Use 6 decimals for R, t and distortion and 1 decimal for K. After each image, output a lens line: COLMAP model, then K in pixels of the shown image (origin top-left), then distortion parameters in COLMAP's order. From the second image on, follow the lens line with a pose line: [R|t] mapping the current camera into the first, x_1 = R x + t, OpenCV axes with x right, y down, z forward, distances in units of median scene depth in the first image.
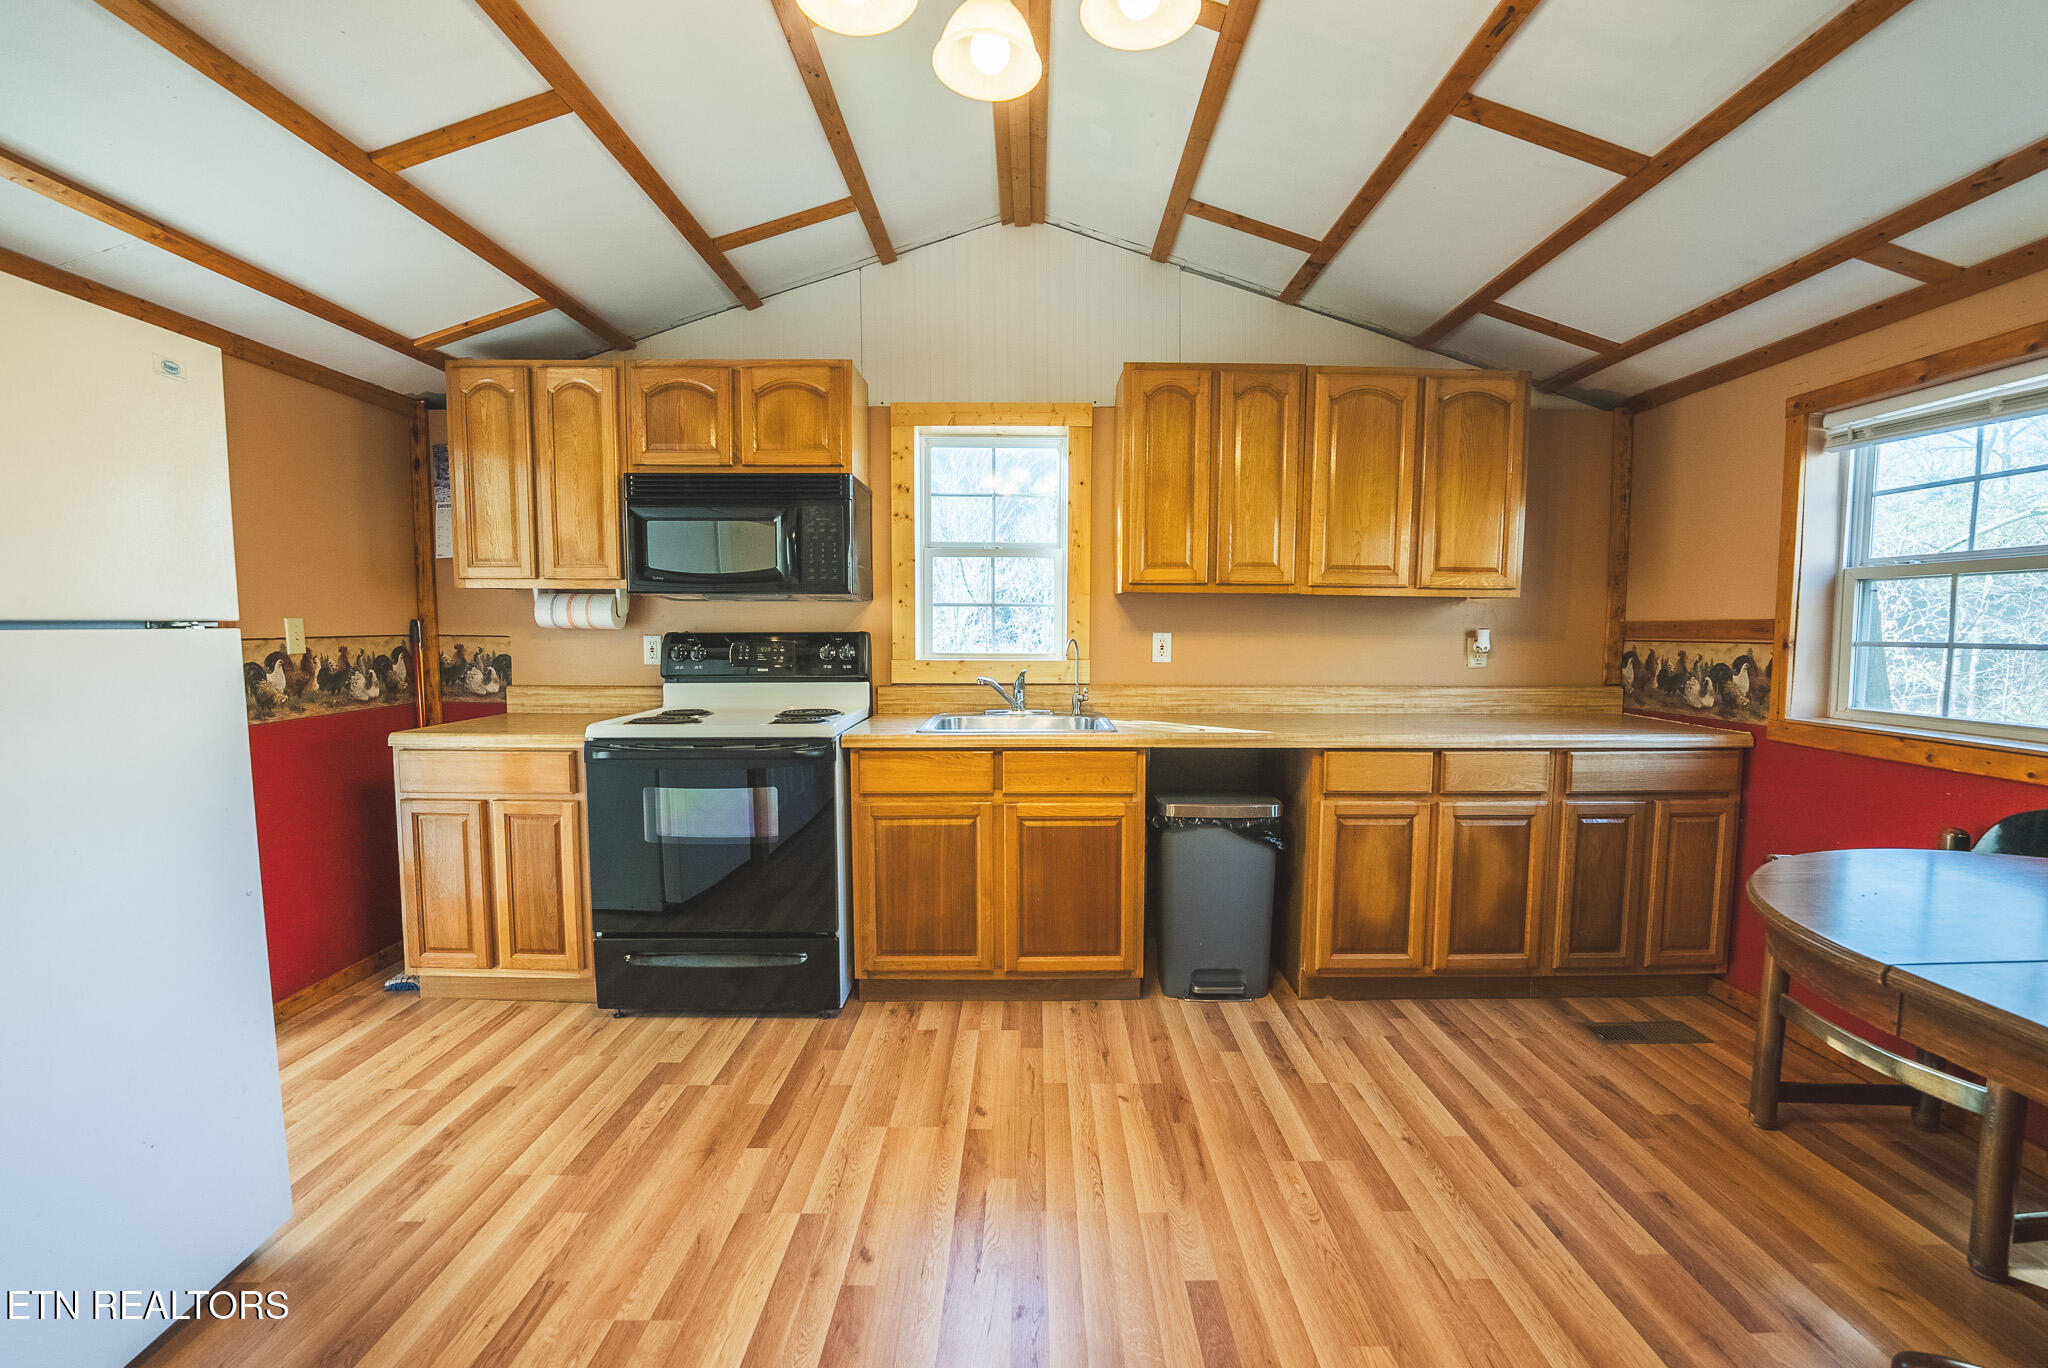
lens RADIAL K [[843.5, 0, 1031.9], [0, 843.5, 686.7], [0, 0, 1]] dist [-0.027472, 0.003270]
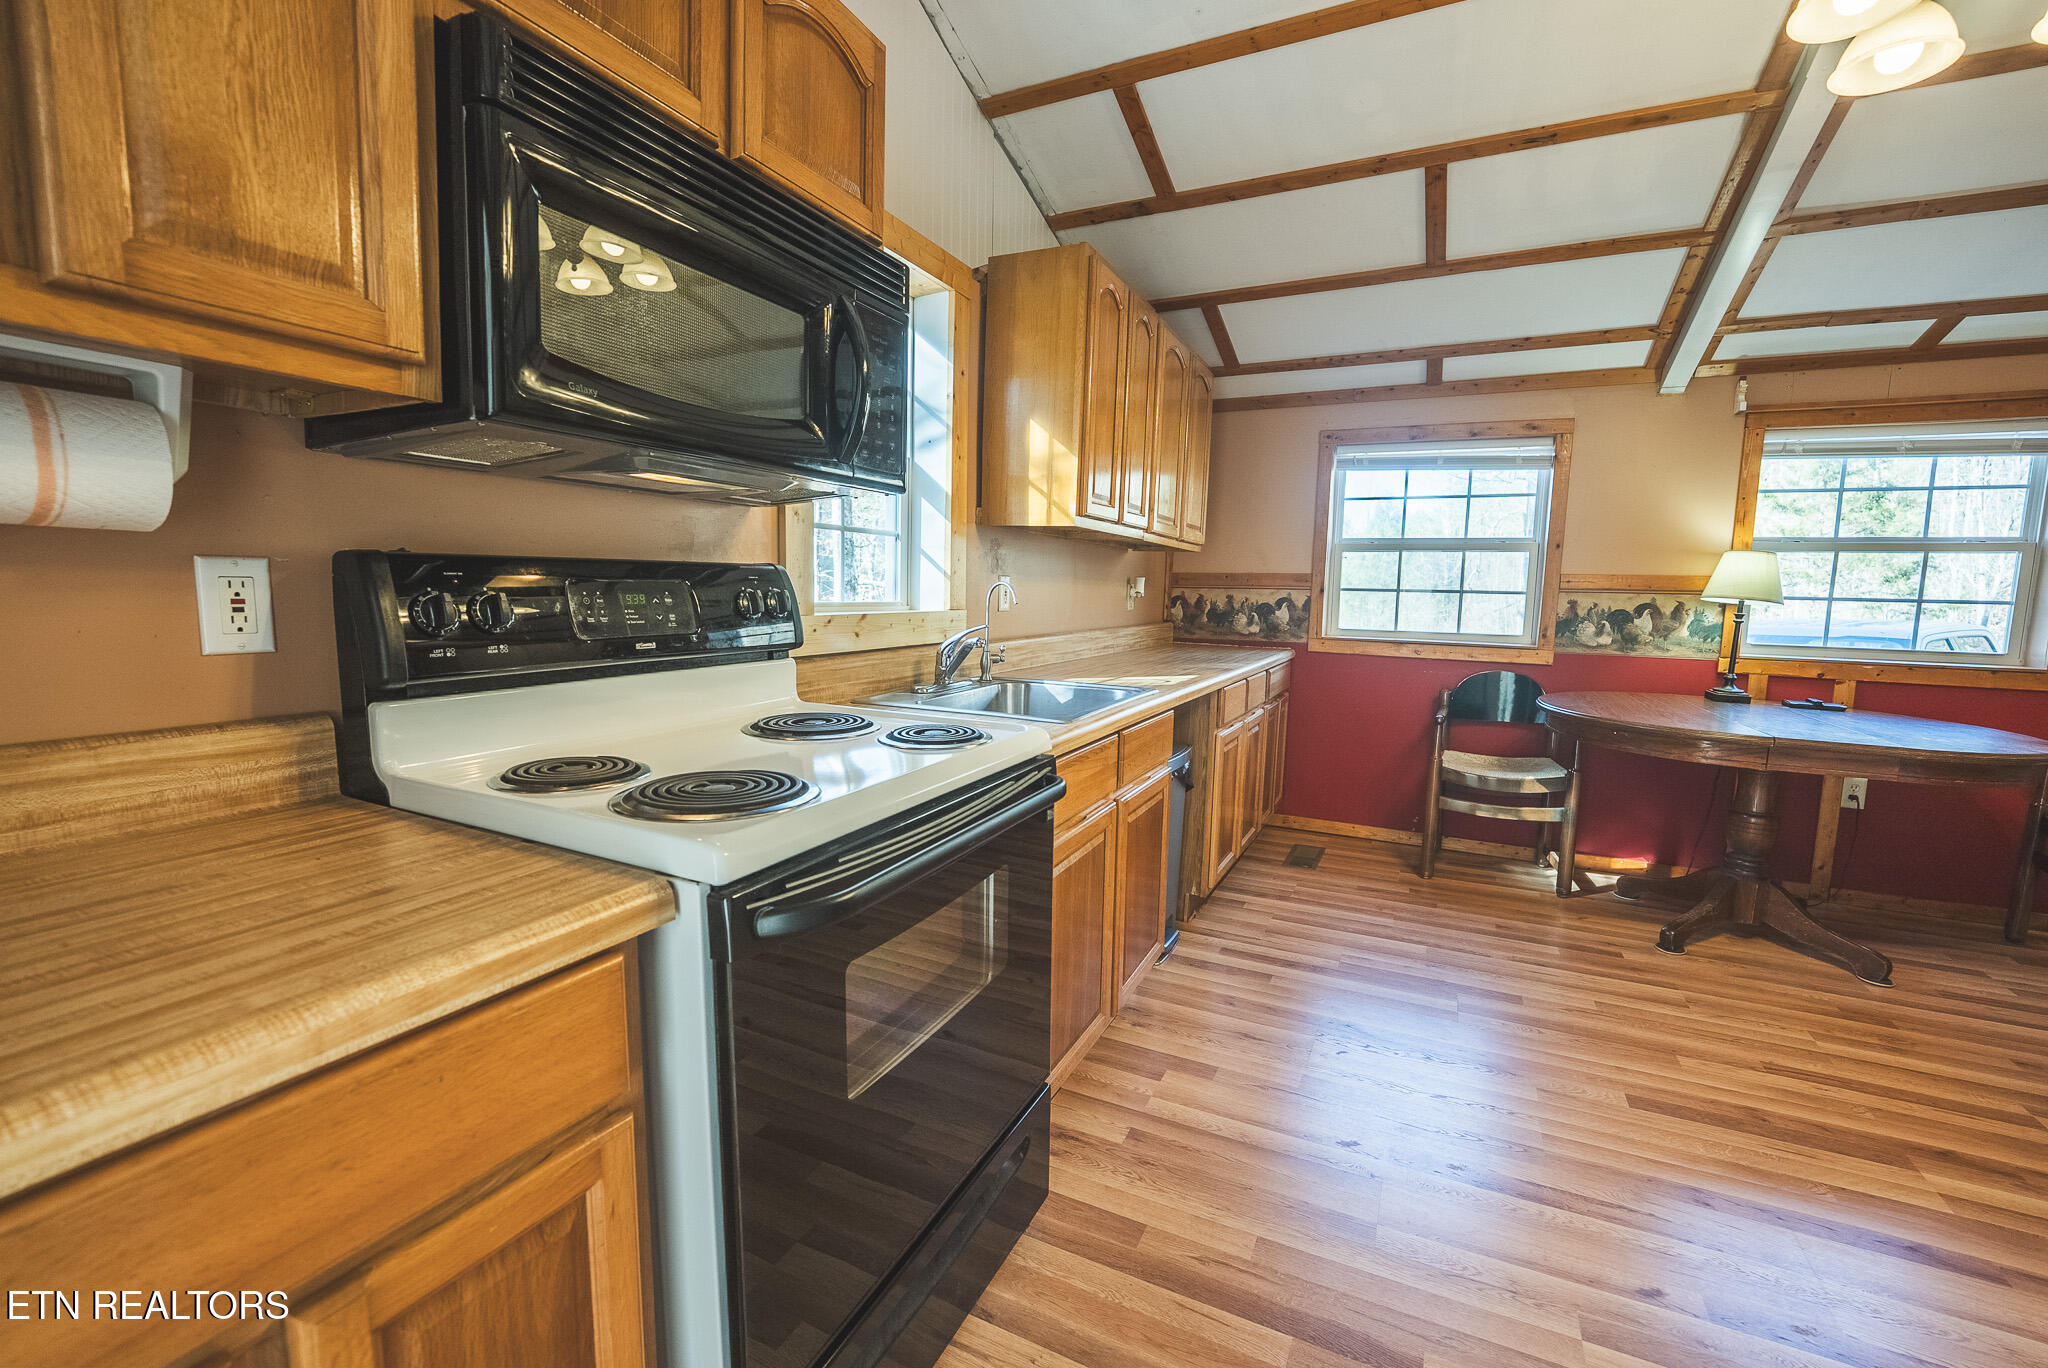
lens RADIAL K [[843.5, 0, 1031.9], [0, 843.5, 686.7], [0, 0, 1]] dist [-0.027472, 0.003270]
pose [[0.441639, -0.099692, 0.891637, -0.724453], [0.046923, 0.995014, 0.088009, -0.032077], [-0.895965, 0.002970, 0.444115, 0.730715]]
